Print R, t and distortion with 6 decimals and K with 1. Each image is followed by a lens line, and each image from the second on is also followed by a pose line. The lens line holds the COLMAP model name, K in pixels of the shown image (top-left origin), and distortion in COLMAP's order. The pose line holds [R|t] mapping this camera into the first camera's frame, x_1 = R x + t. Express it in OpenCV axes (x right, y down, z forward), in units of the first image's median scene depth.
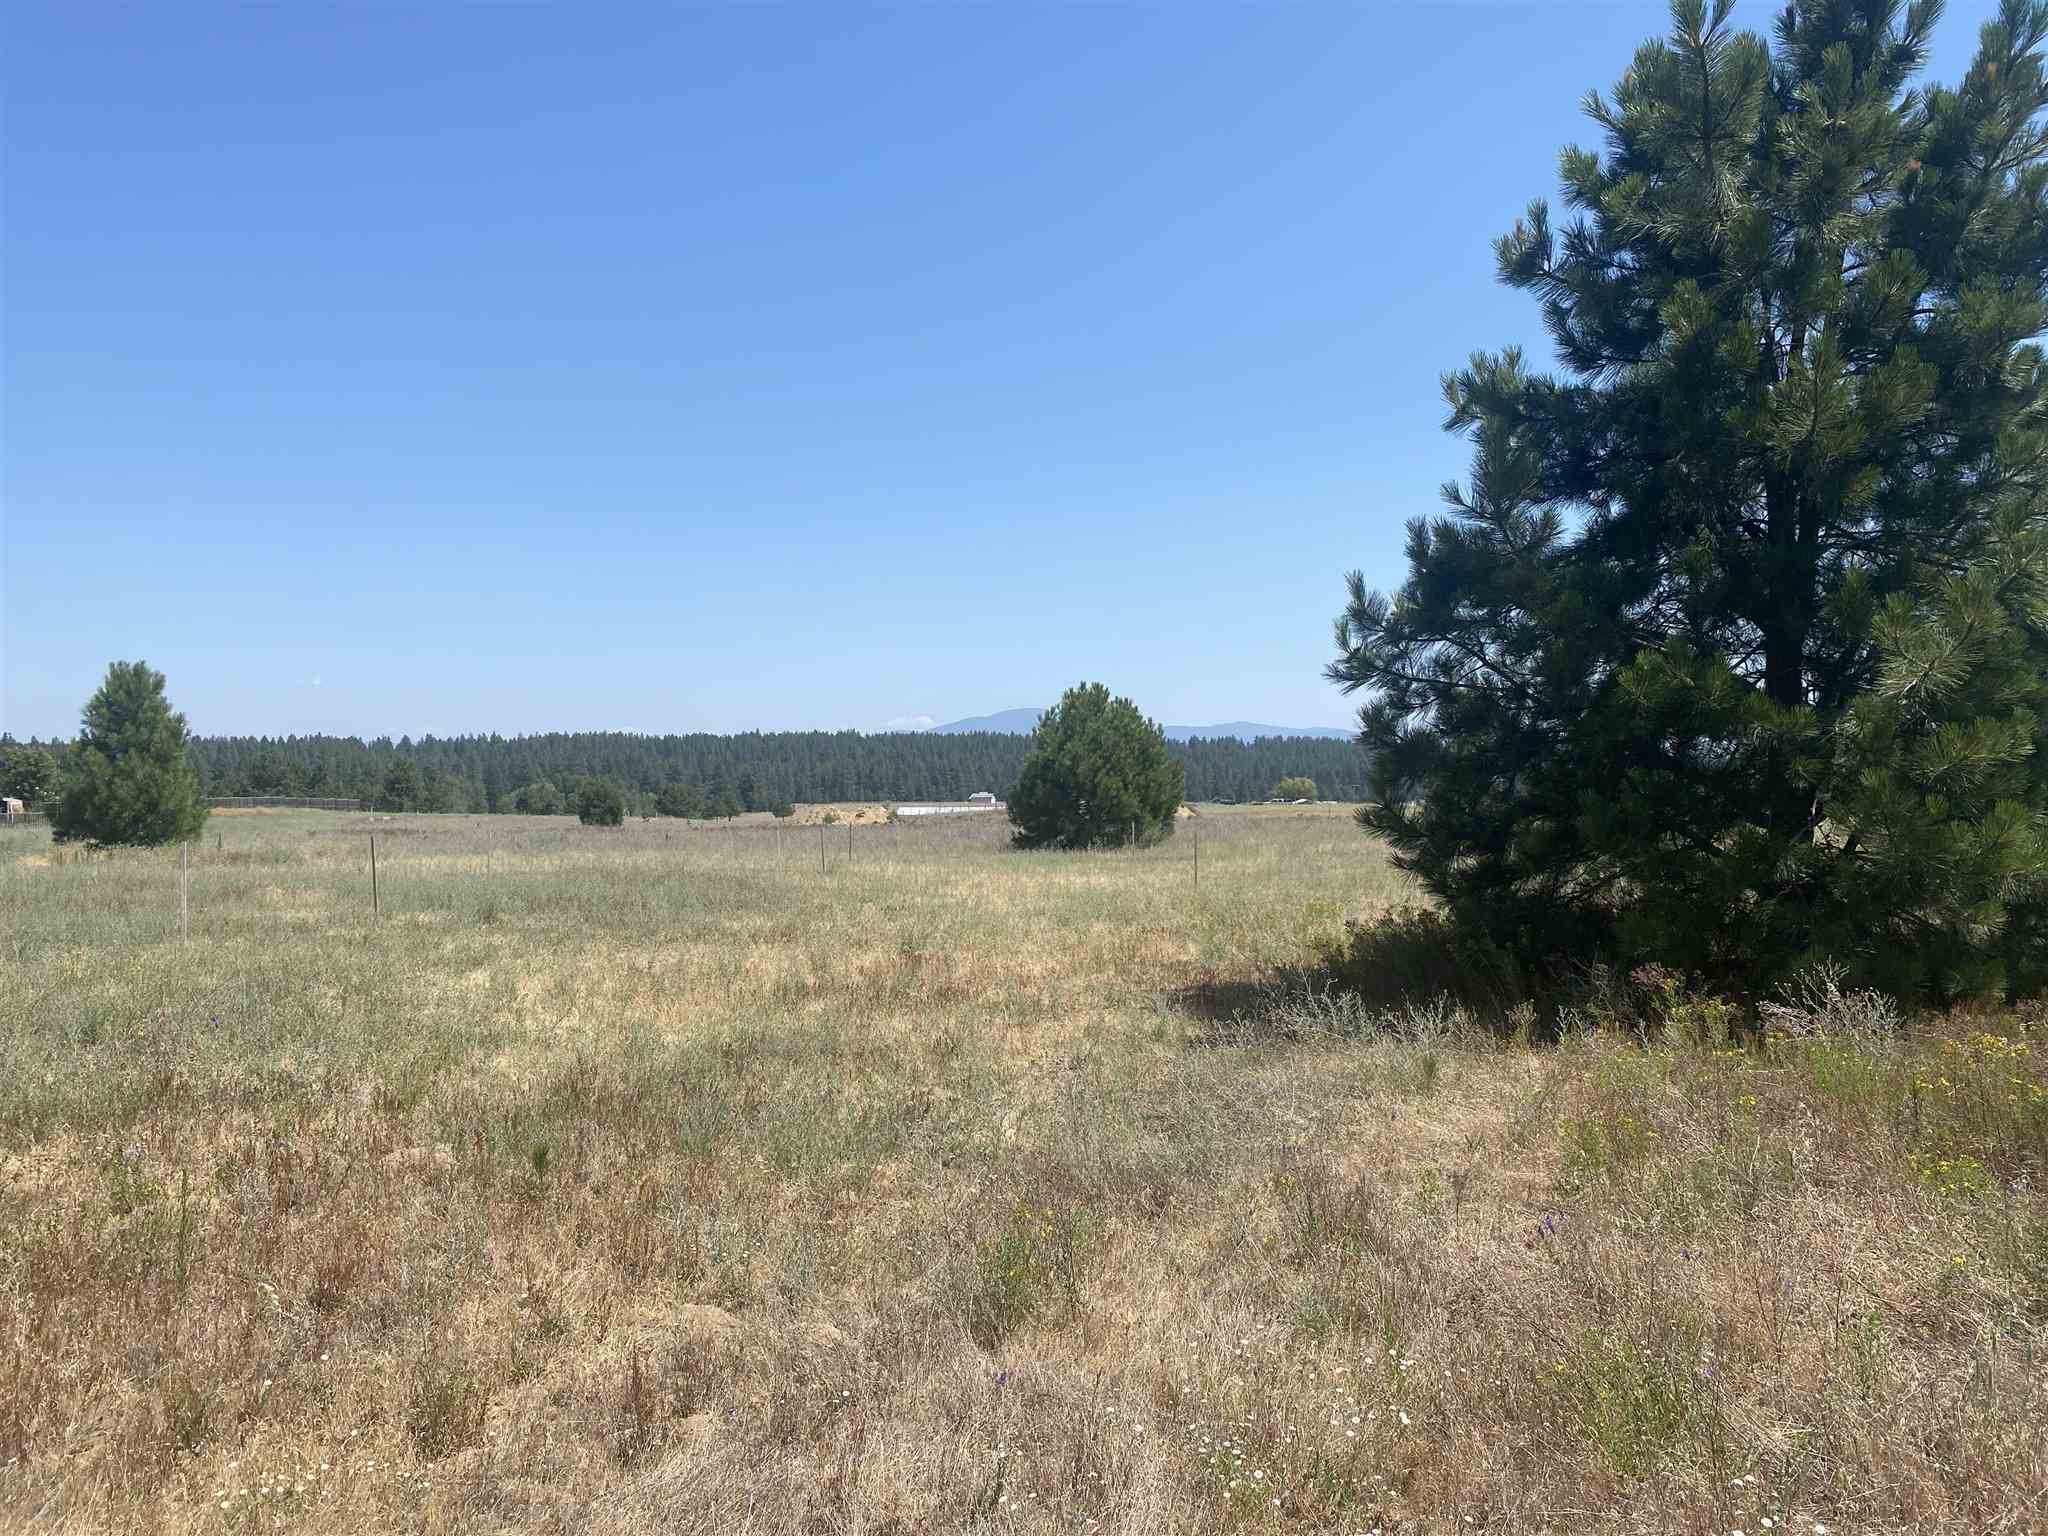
lens RADIAL K [[1561.3, 0, 1020.9], [0, 1561.3, 775.8], [0, 0, 1]] dist [0.050007, -0.059421]
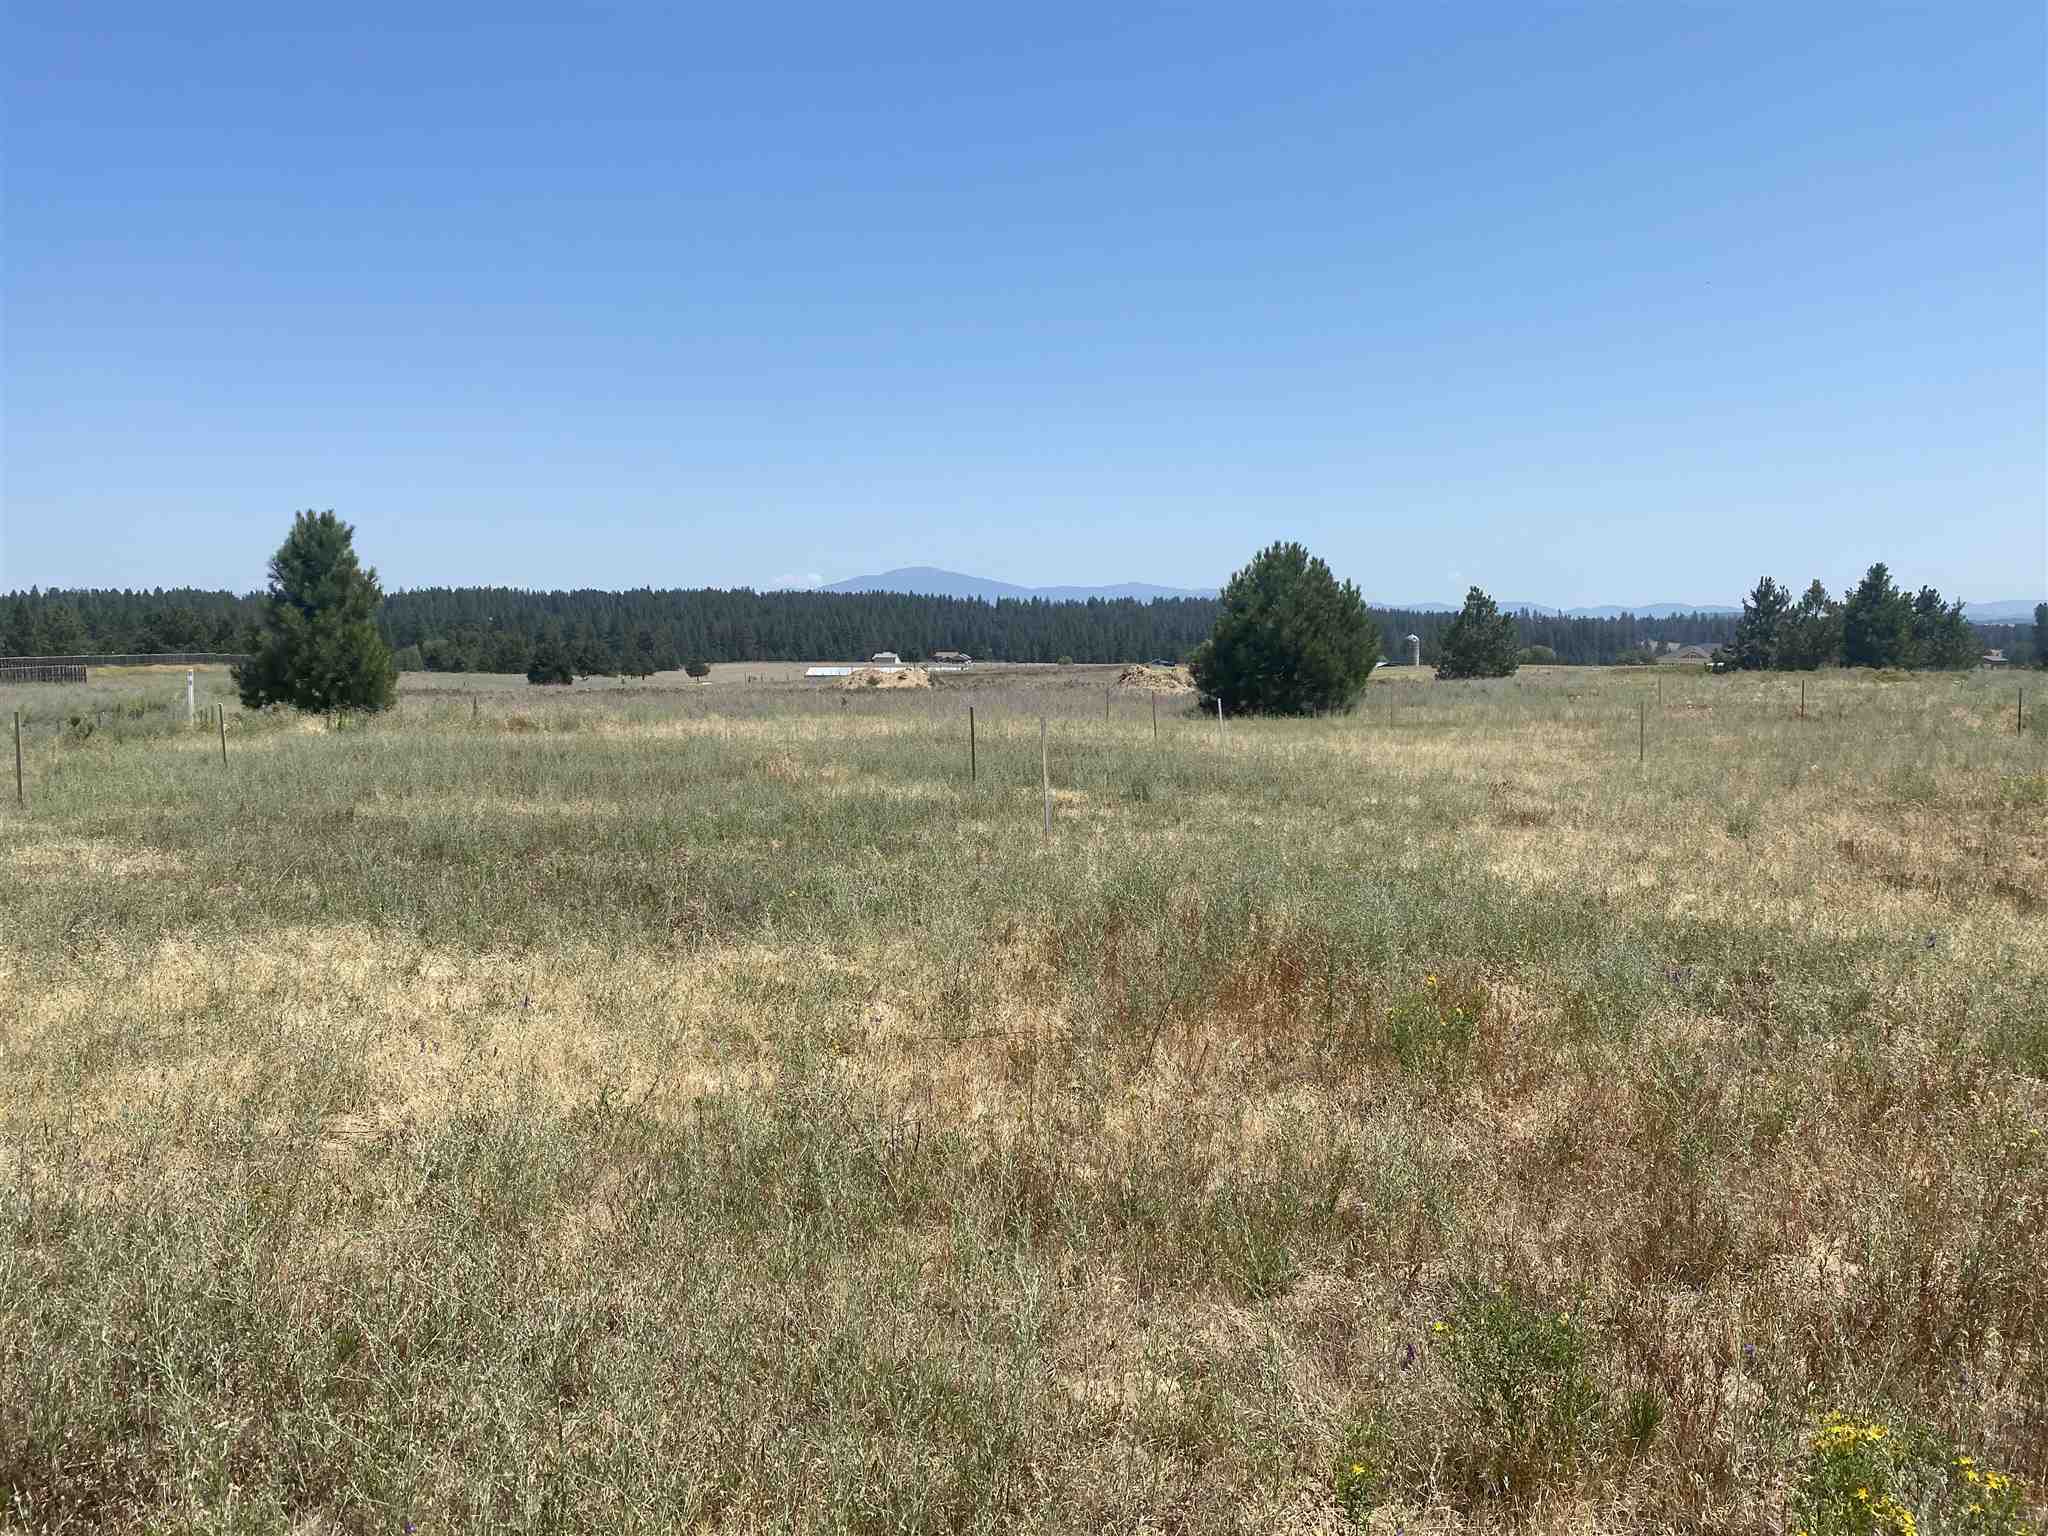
lens RADIAL K [[1561.3, 0, 1015.0], [0, 1561.3, 768.4], [0, 0, 1]] dist [0.050007, -0.059421]
pose [[0.997868, -0.000866, 0.065252, -0.185385], [-0.004653, 0.996422, 0.084384, -0.000903], [-0.065092, -0.084508, 0.994294, 0.033486]]
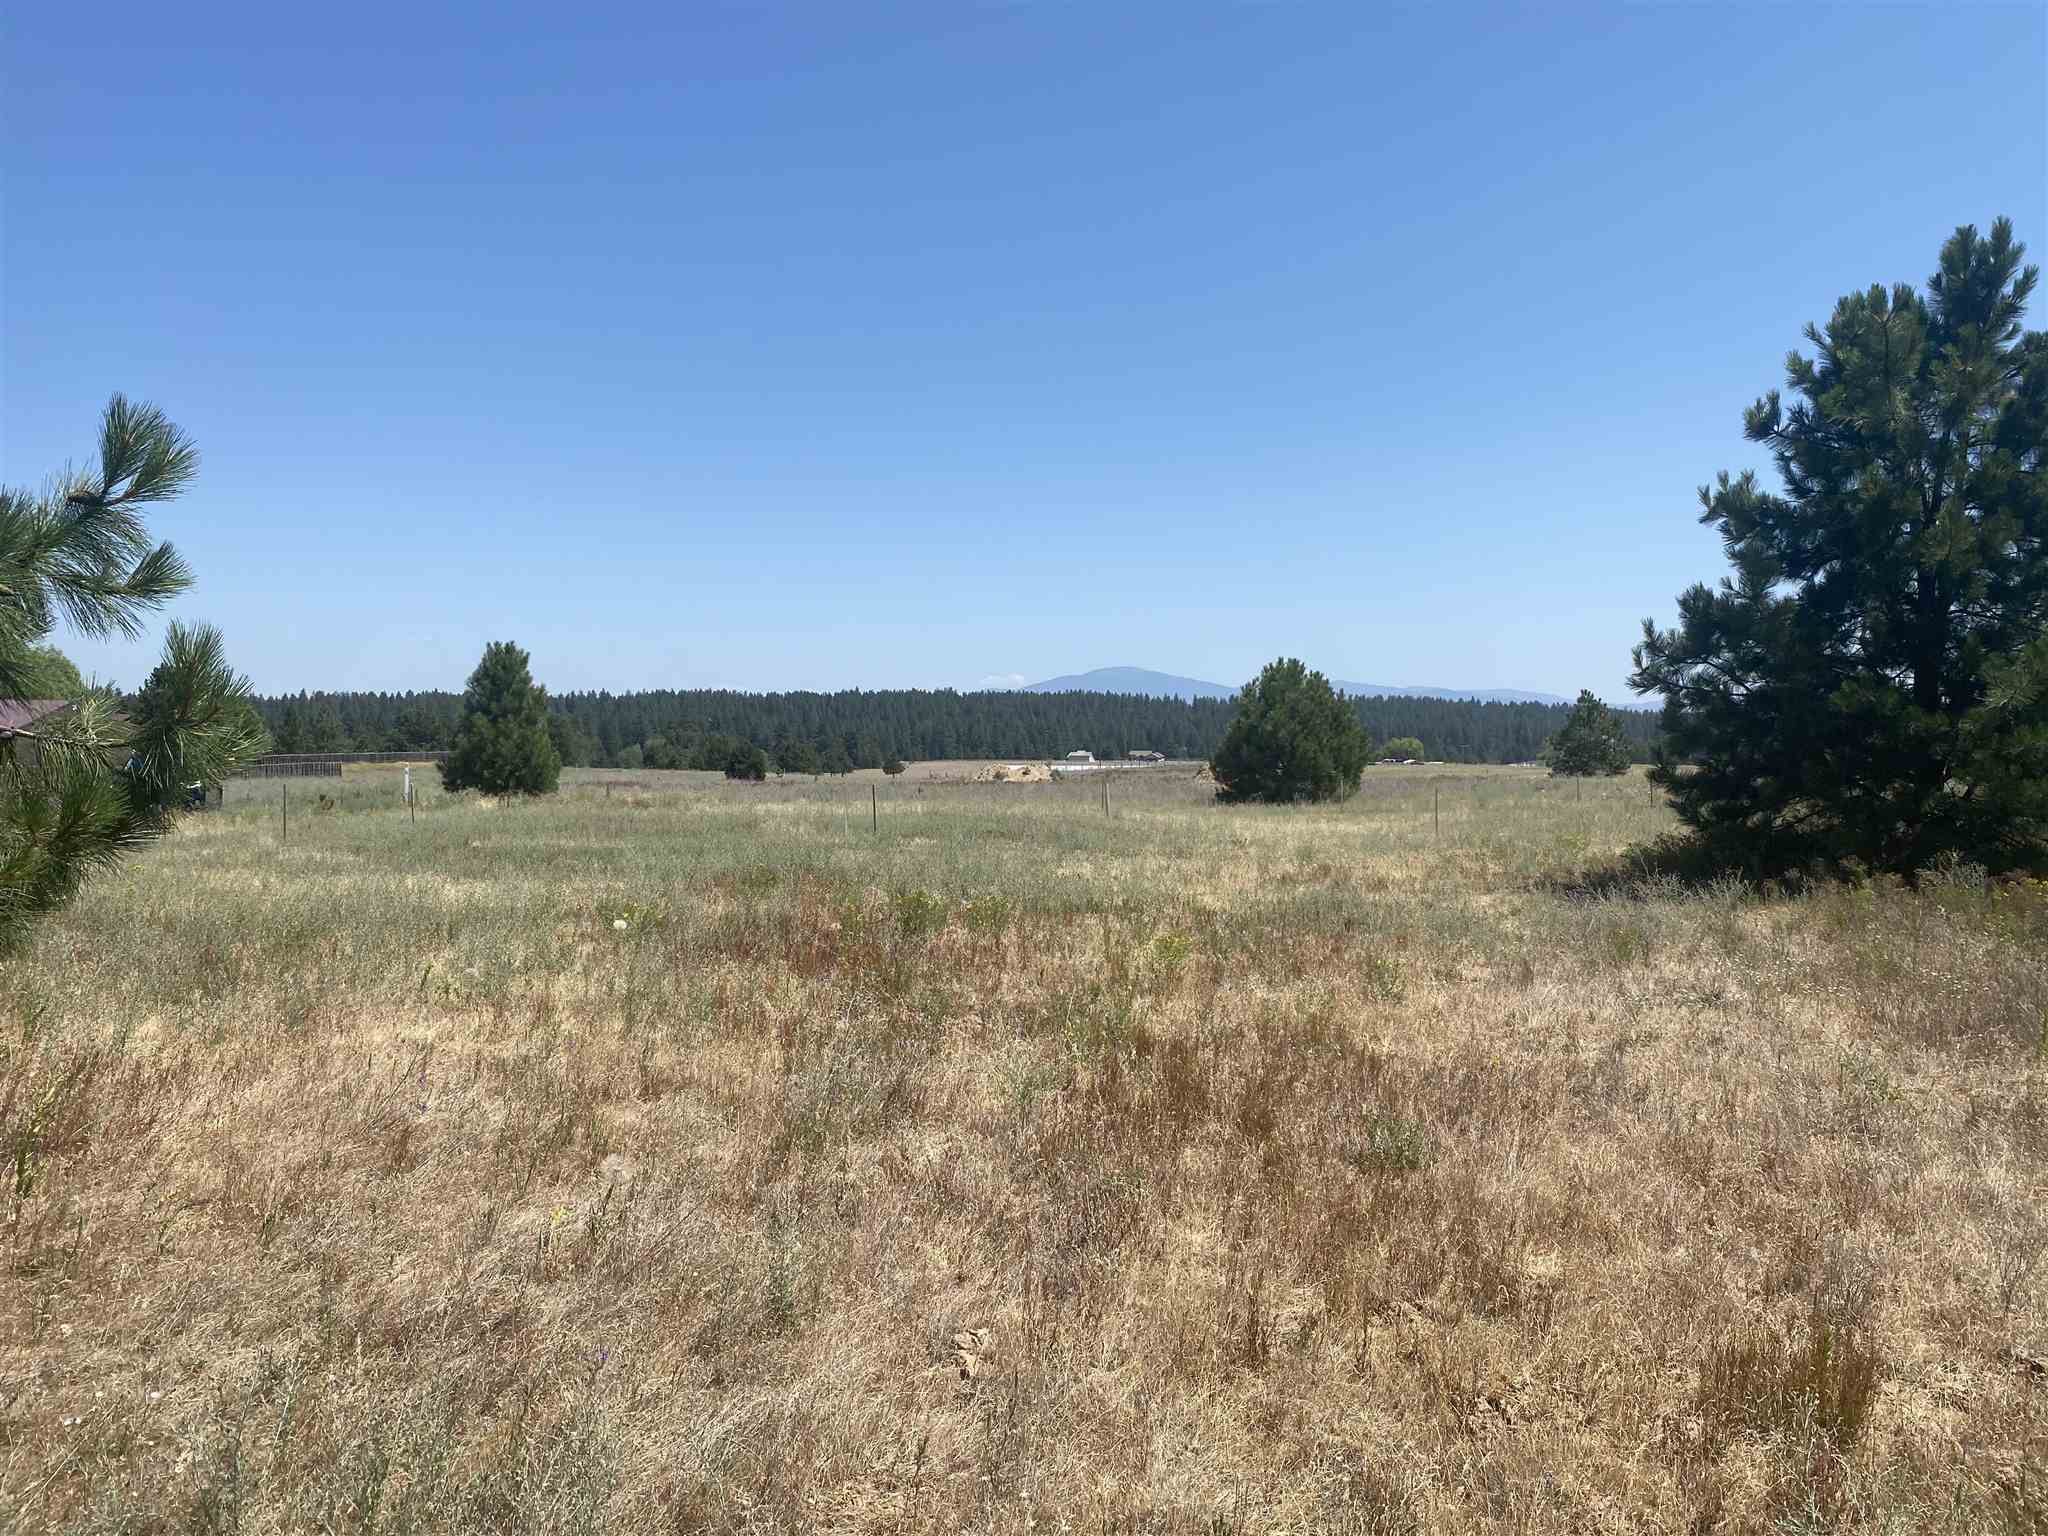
lens RADIAL K [[1561.3, 0, 1014.9], [0, 1561.3, 772.7], [0, 0, 1]] dist [0.050007, -0.059421]
pose [[0.997976, 0.006865, -0.063228, -0.081362], [-0.005304, 0.999677, 0.024836, -0.003028], [0.063378, -0.024450, 0.997690, -0.158564]]
